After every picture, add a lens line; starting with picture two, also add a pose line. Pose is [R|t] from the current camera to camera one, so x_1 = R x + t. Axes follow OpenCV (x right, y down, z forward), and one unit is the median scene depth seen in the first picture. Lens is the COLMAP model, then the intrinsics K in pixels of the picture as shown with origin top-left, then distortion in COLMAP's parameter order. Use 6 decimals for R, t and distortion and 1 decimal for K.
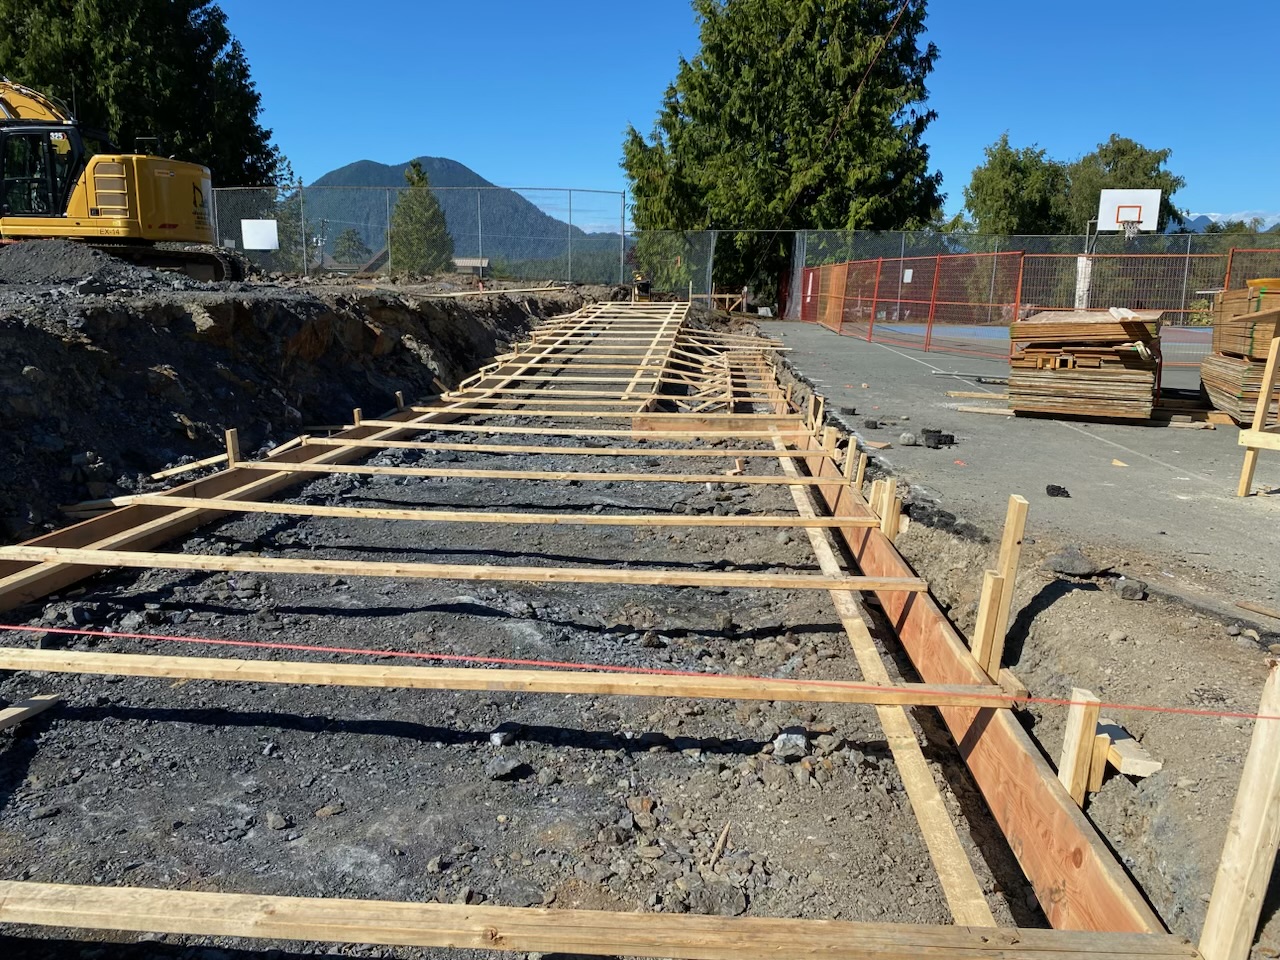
lens RADIAL K [[981.4, 0, 631.8], [0, 981.4, 489.5], [0, 0, 1]] dist [0.028875, -0.019329]
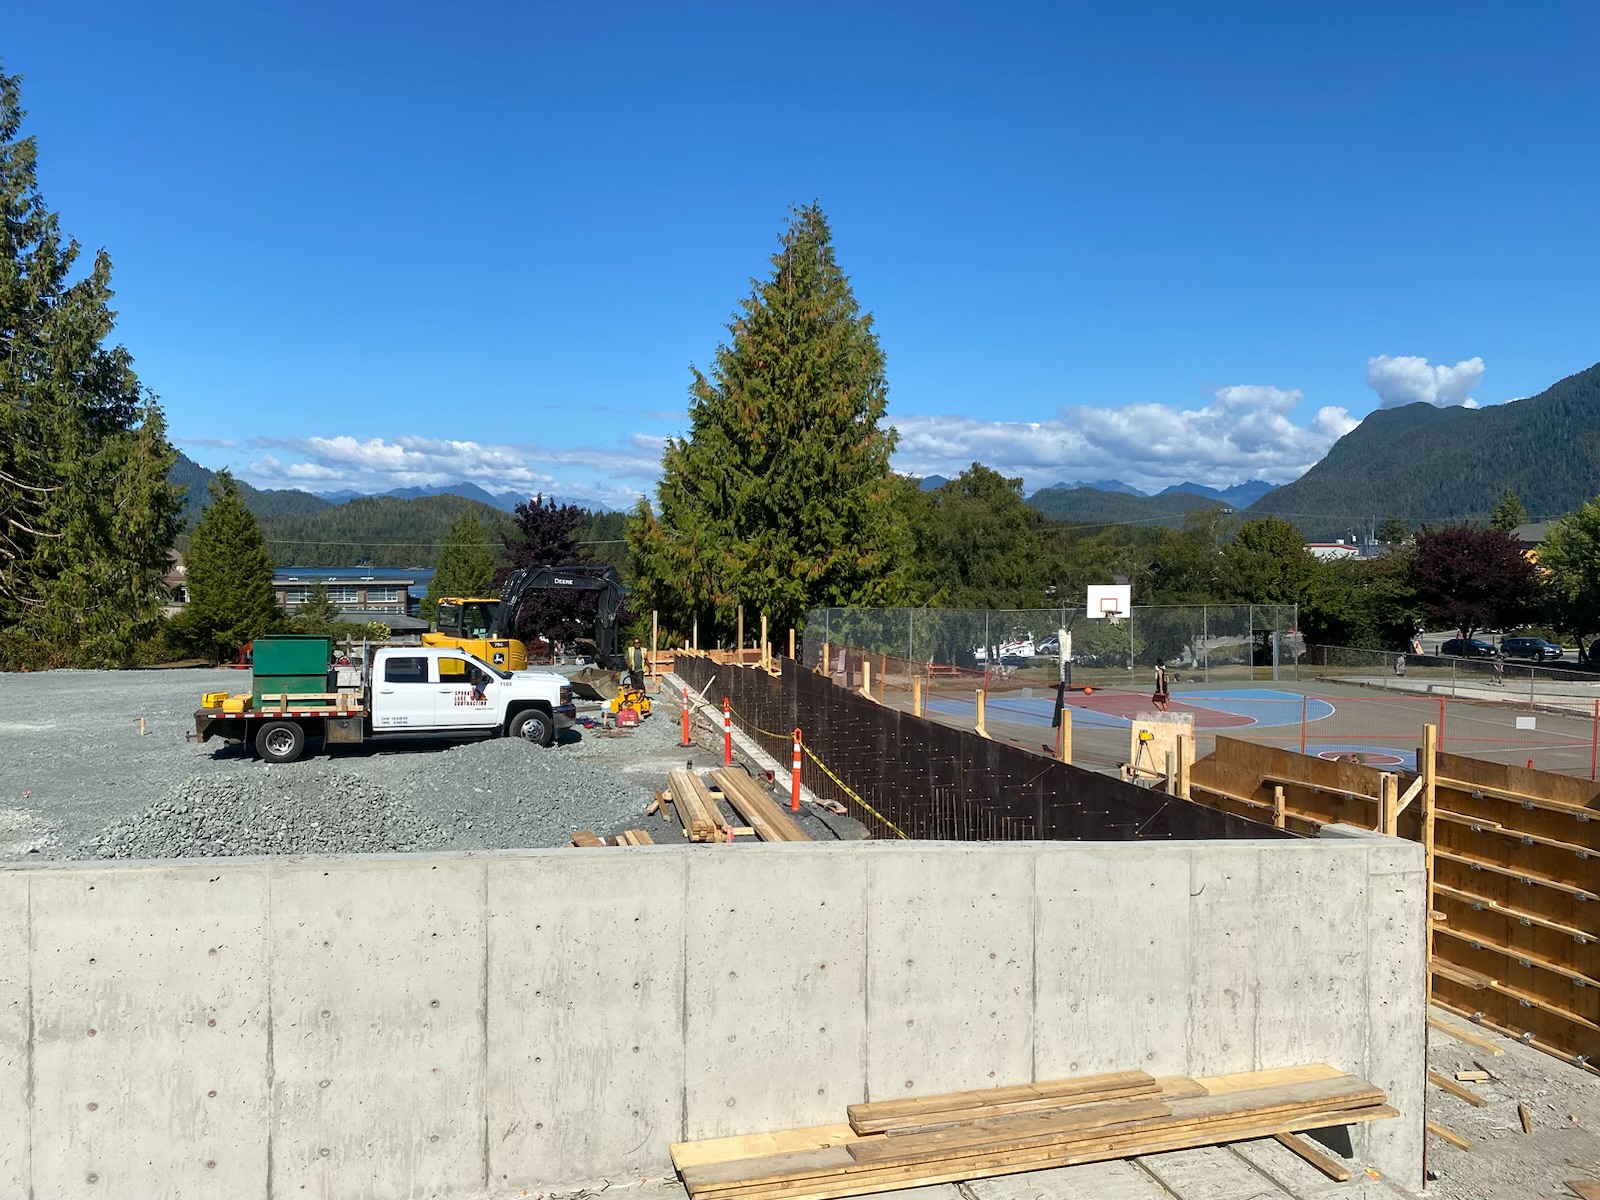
lens RADIAL K [[1226.8, 0, 789.8], [0, 1226.8, 611.9], [0, 0, 1]] dist [0.028875, -0.019329]
pose [[0.934018, -0.022942, 0.356488, -0.328724], [0.079541, 0.986239, -0.144931, -0.071444], [-0.348257, 0.163724, 0.922991, -0.201007]]
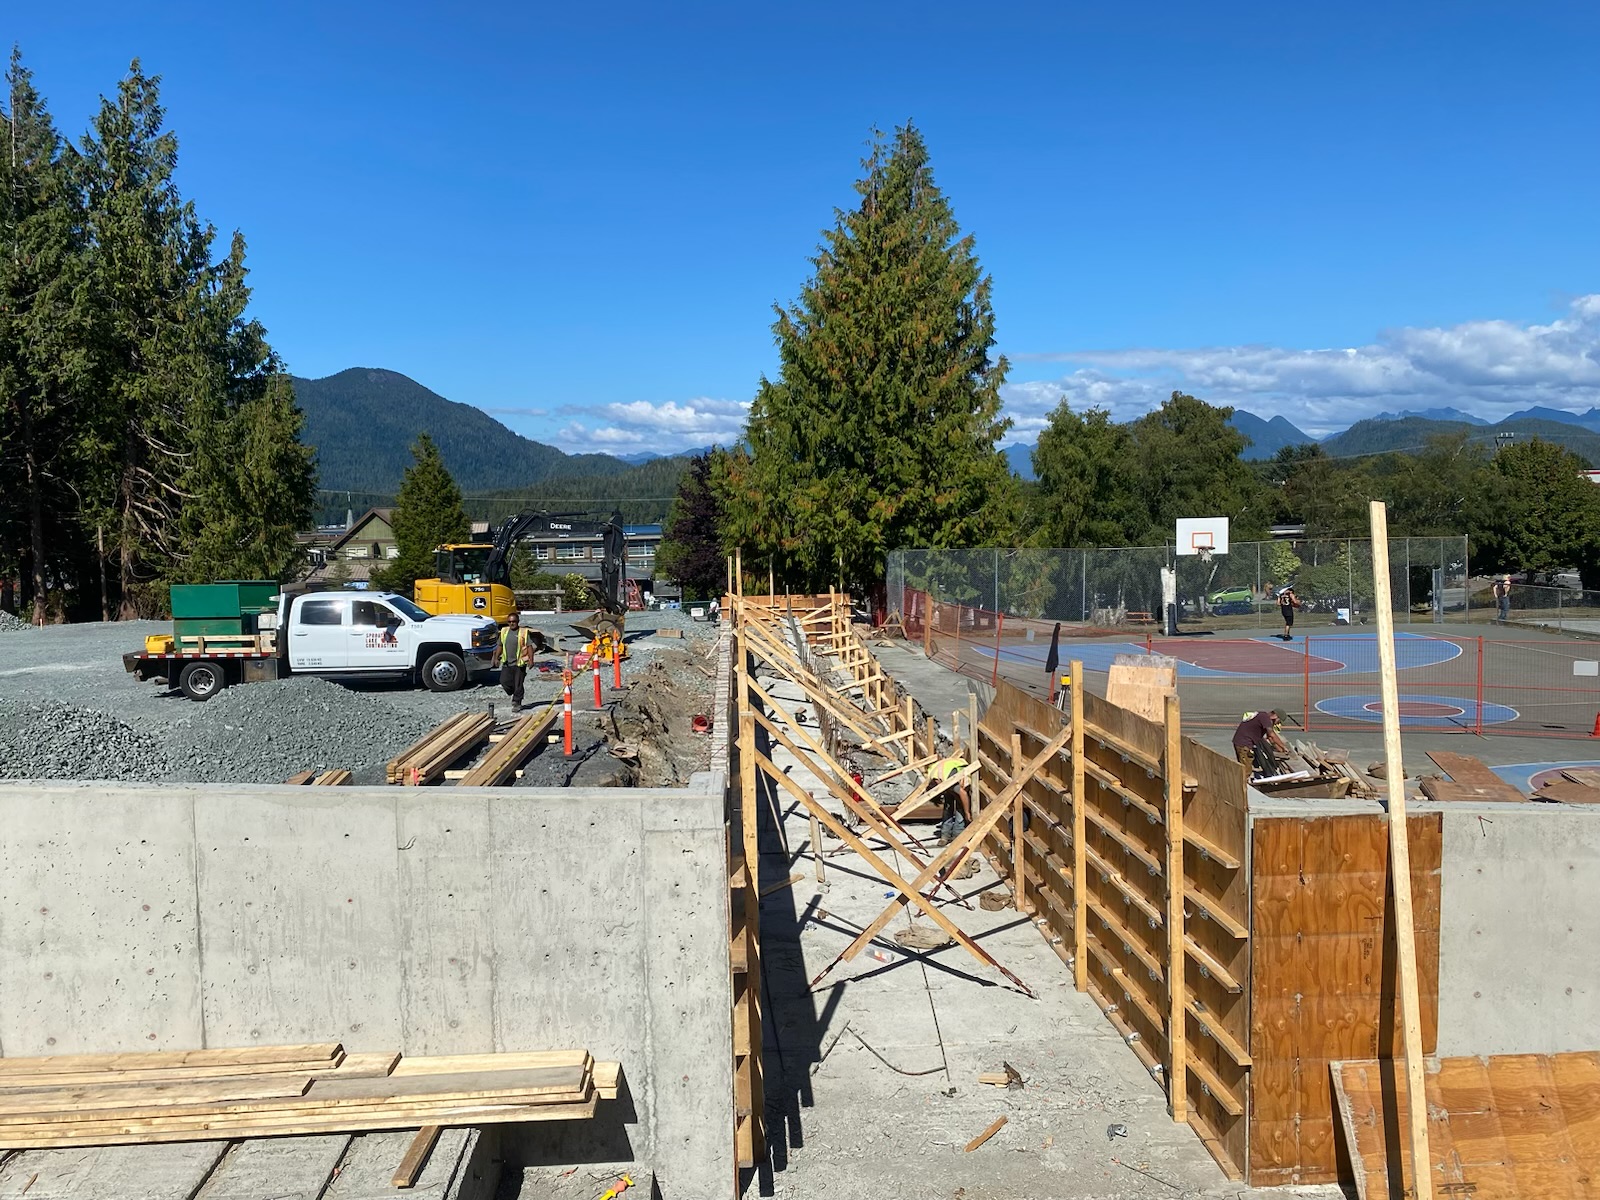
lens RADIAL K [[1226.8, 0, 789.8], [0, 1226.8, 611.9], [0, 0, 1]] dist [0.028875, -0.019329]
pose [[0.990472, -0.044228, 0.130416, -0.104329], [0.060264, 0.990736, -0.121698, -0.053758], [-0.123826, 0.128398, 0.983962, -0.217793]]
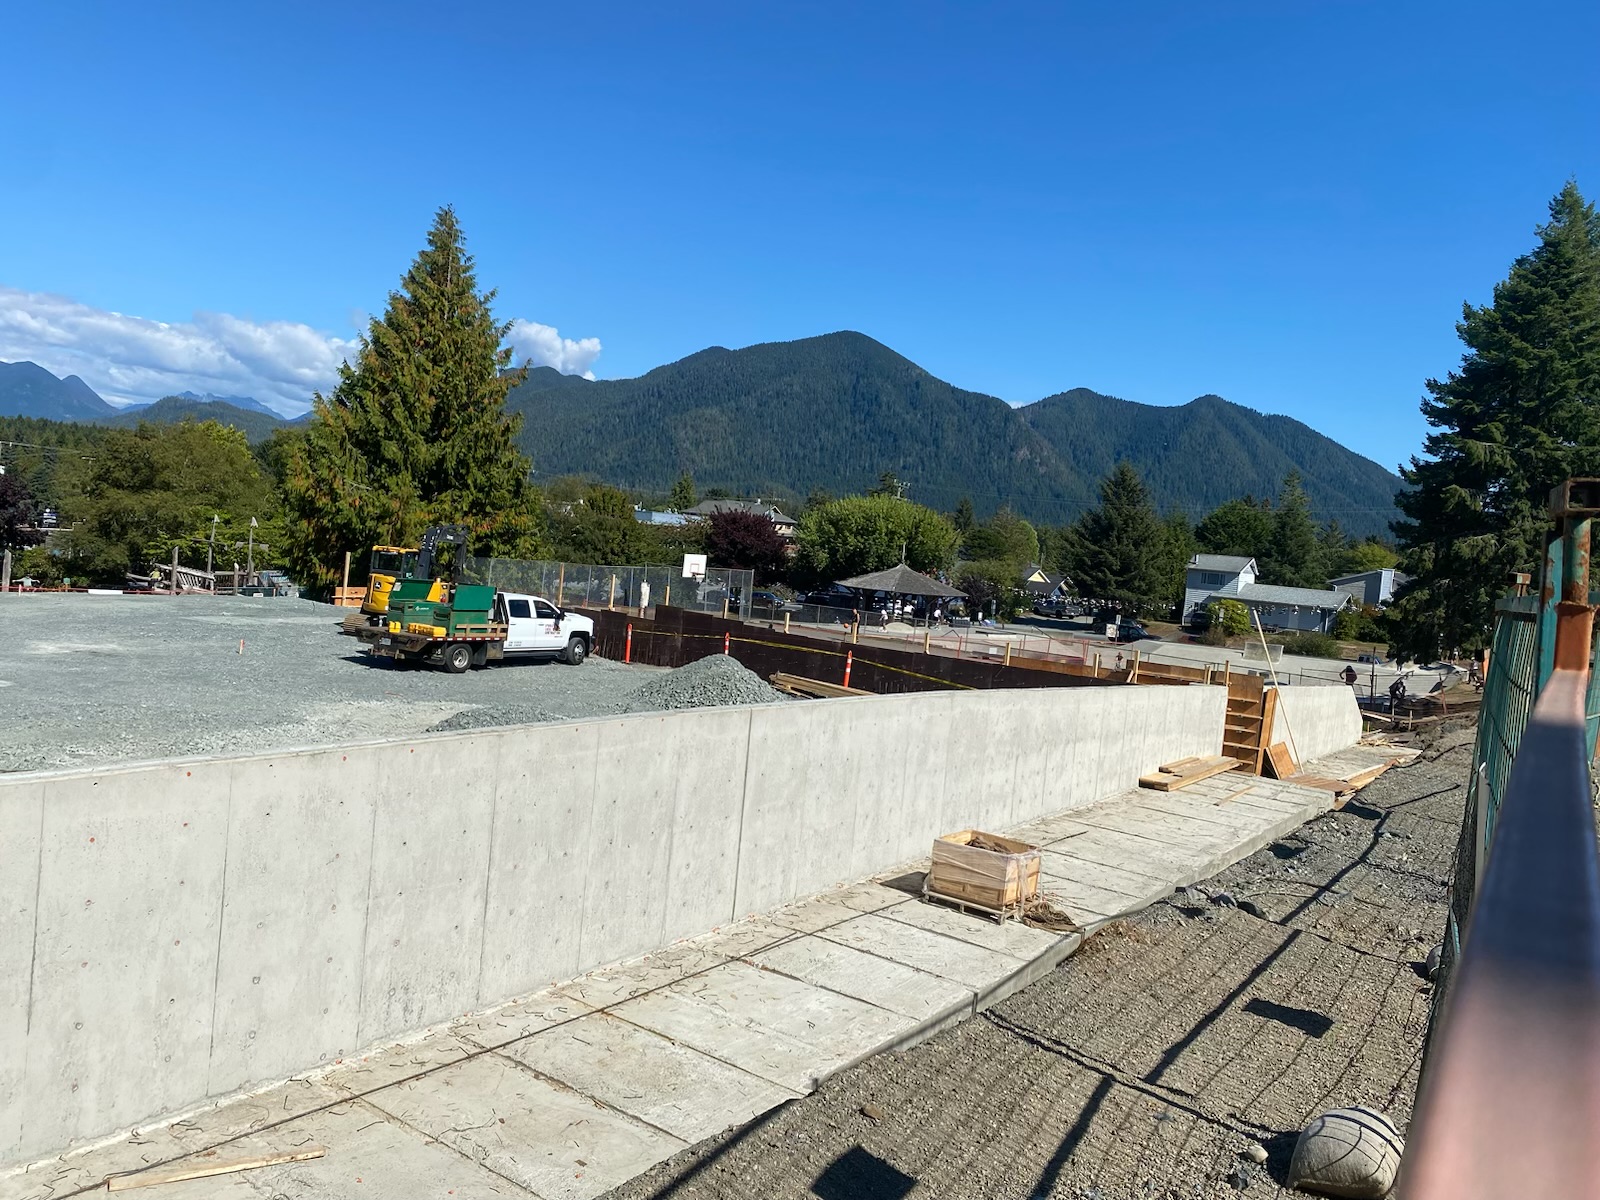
lens RADIAL K [[1226.8, 0, 789.8], [0, 1226.8, 611.9], [0, 0, 1]] dist [0.028875, -0.019329]
pose [[0.500414, -0.019578, 0.865565, -1.039333], [0.091152, 0.995379, -0.030184, -0.105342], [-0.860975, 0.094003, 0.499886, -0.158407]]
